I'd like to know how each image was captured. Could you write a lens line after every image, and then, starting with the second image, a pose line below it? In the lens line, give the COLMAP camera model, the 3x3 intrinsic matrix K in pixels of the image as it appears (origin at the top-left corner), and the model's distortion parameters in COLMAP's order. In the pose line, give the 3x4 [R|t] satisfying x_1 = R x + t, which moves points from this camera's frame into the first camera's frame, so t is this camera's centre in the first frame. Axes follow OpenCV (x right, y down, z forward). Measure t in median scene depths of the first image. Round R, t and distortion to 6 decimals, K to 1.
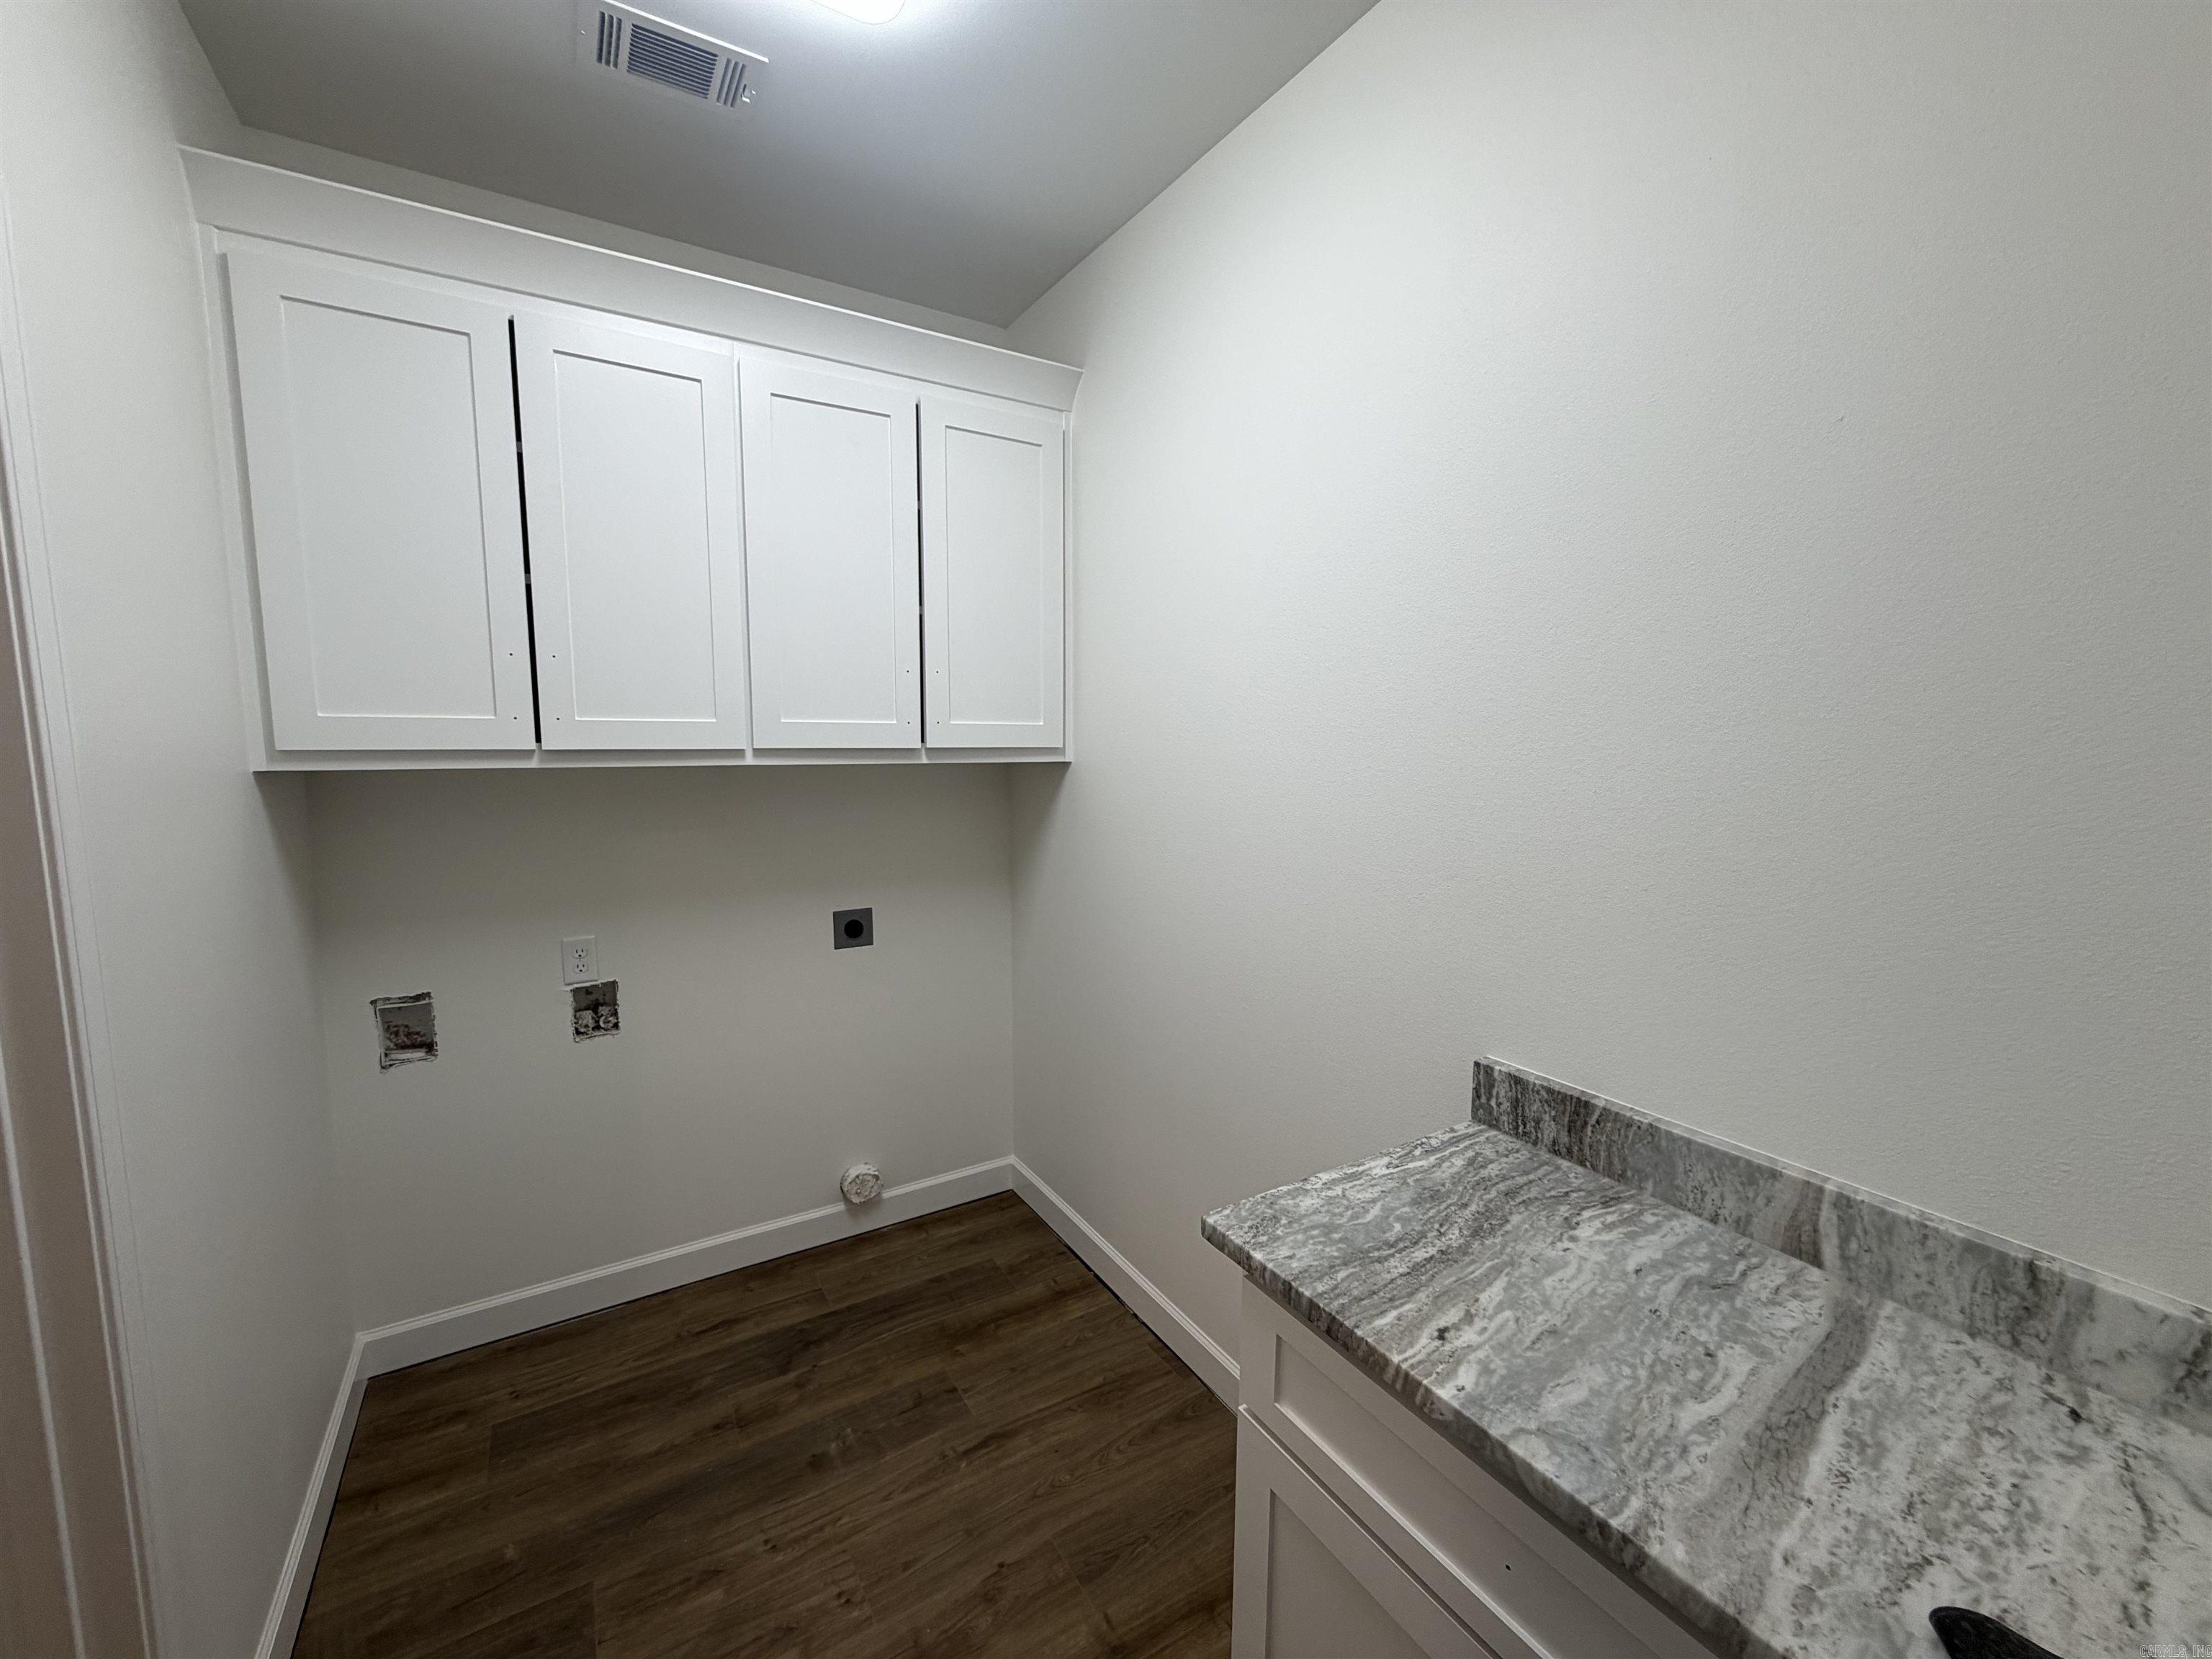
lens RADIAL K [[889.4, 0, 1115.1], [0, 889.4, 831.2], [0, 0, 1]] dist [-0.003967, -0.000184]
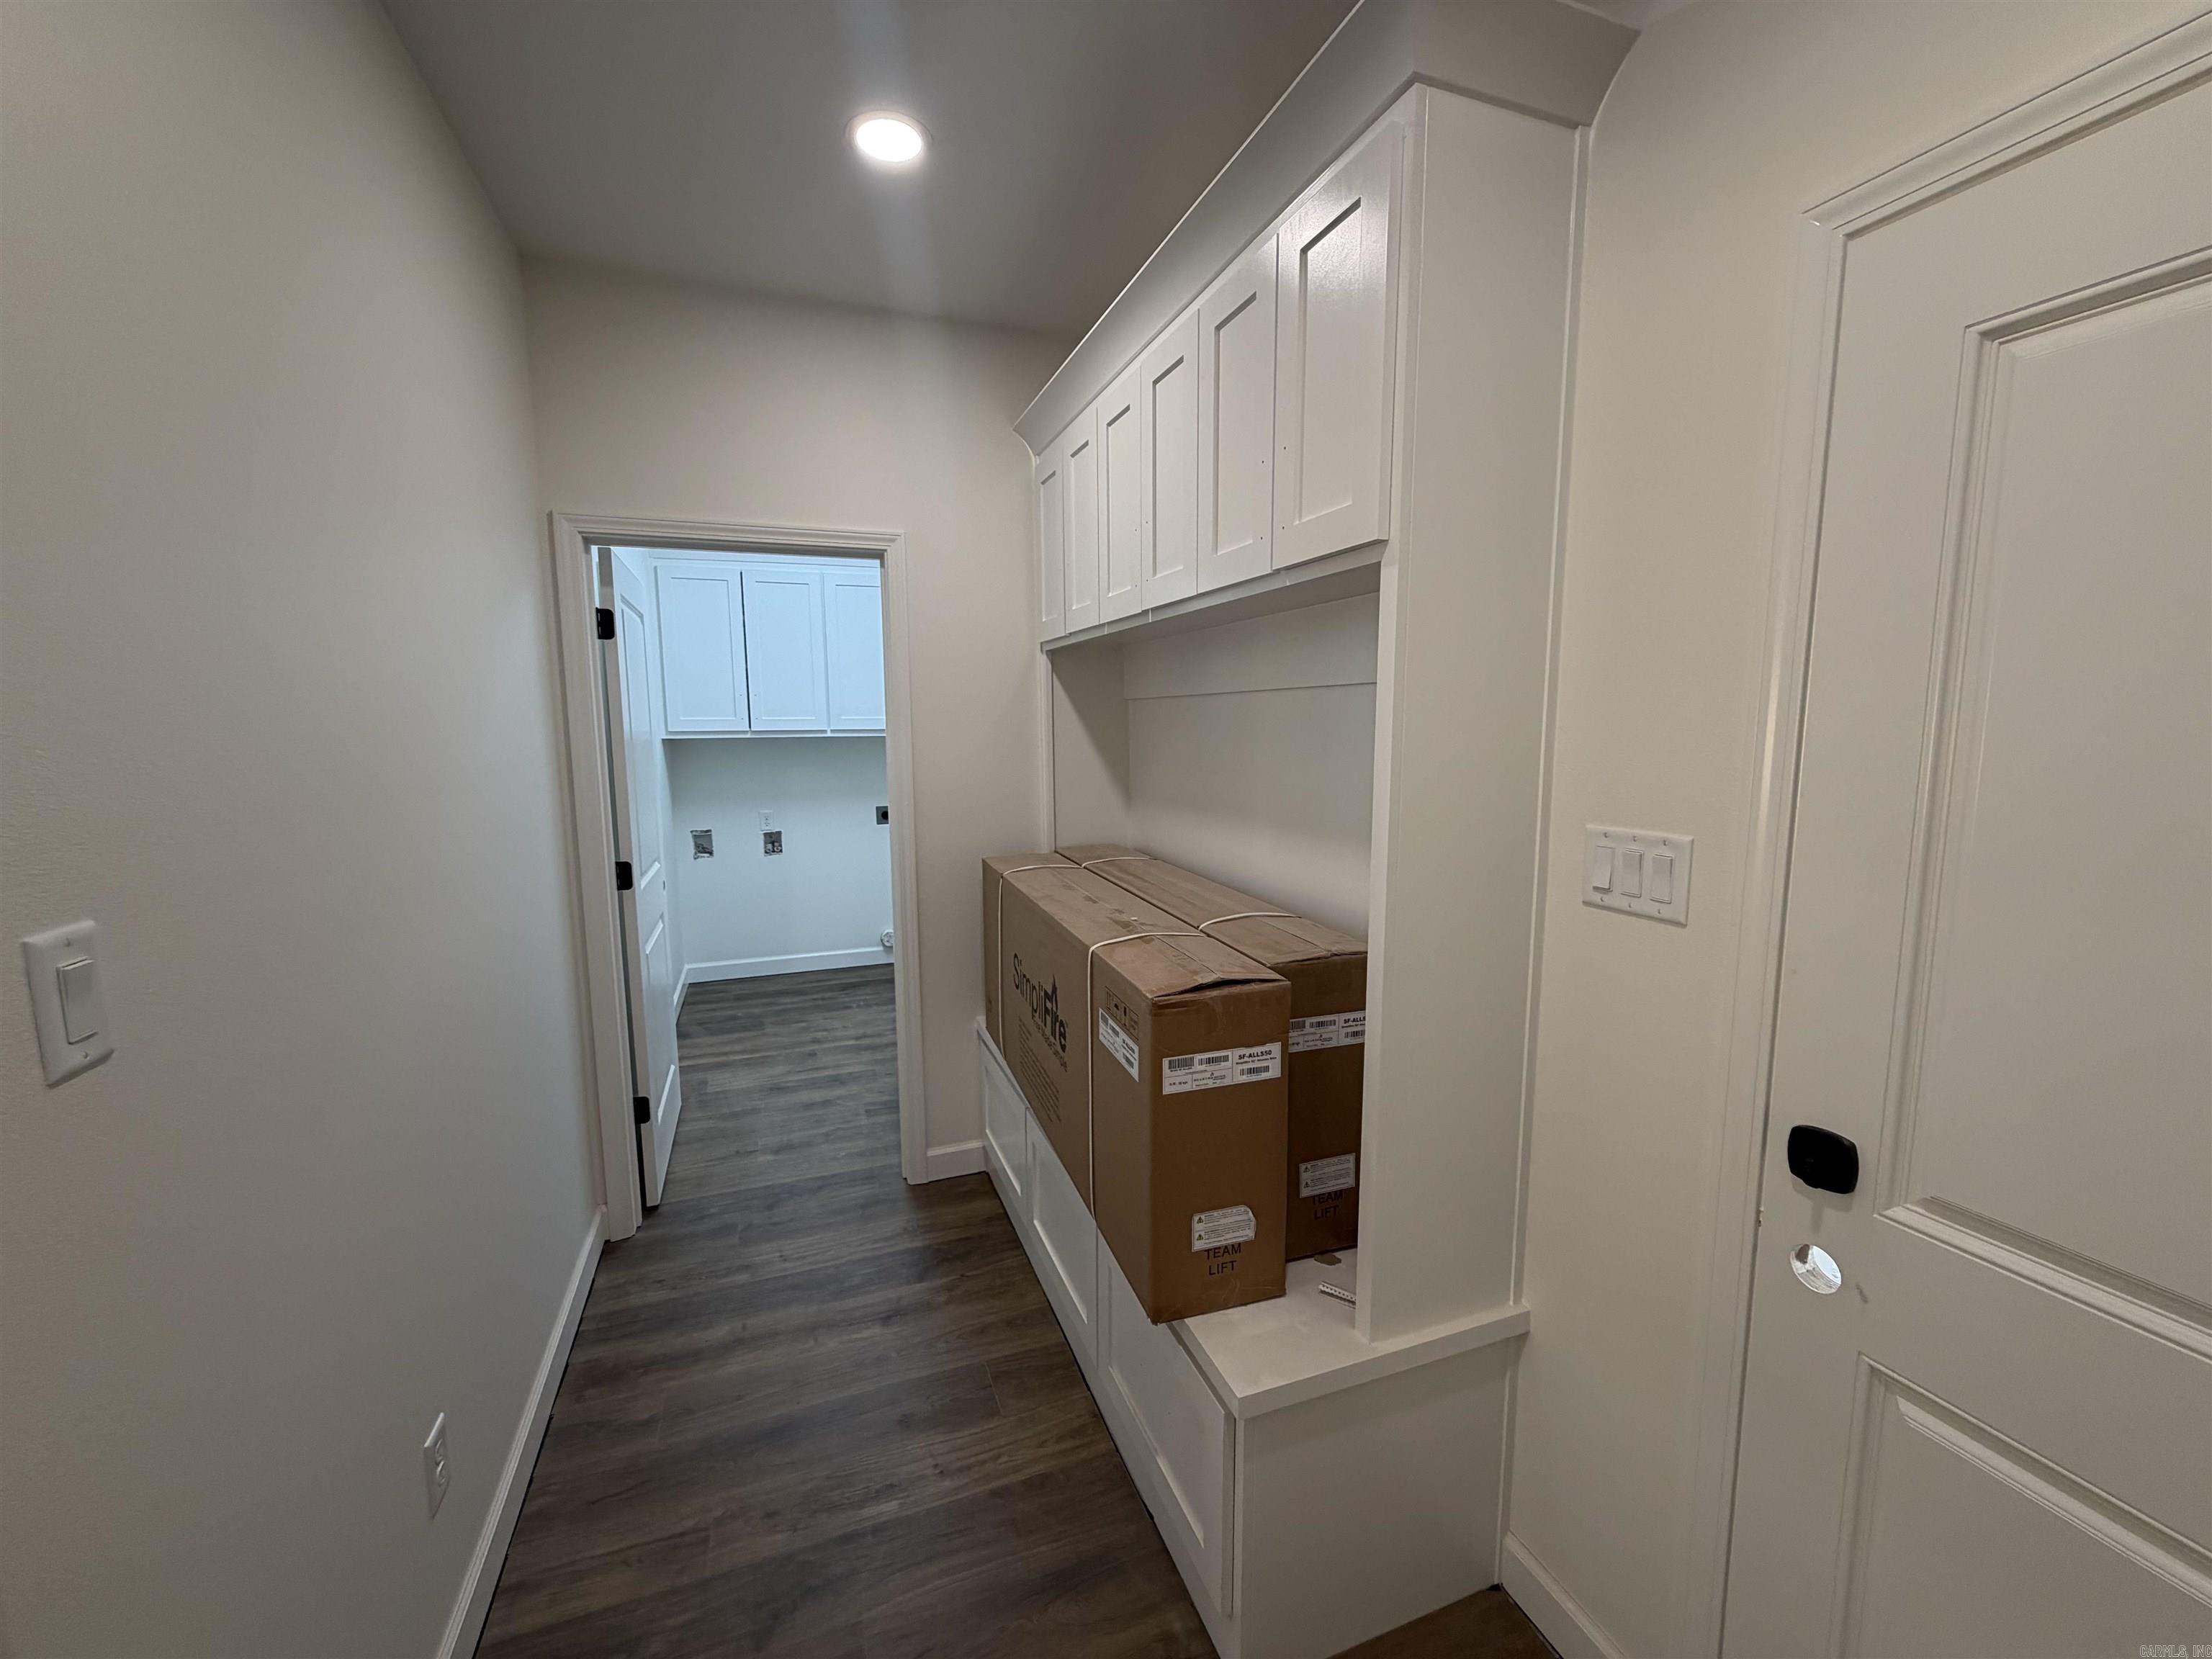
lens RADIAL K [[889.4, 0, 1101.0], [0, 889.4, 831.5], [0, 0, 1]] dist [-0.003967, -0.000184]
pose [[0.979217, 0.008420, -0.202641, 0.767998], [-0.007934, 0.999963, 0.003212, 0.162393], [0.202661, -0.001538, 0.979248, -1.166161]]
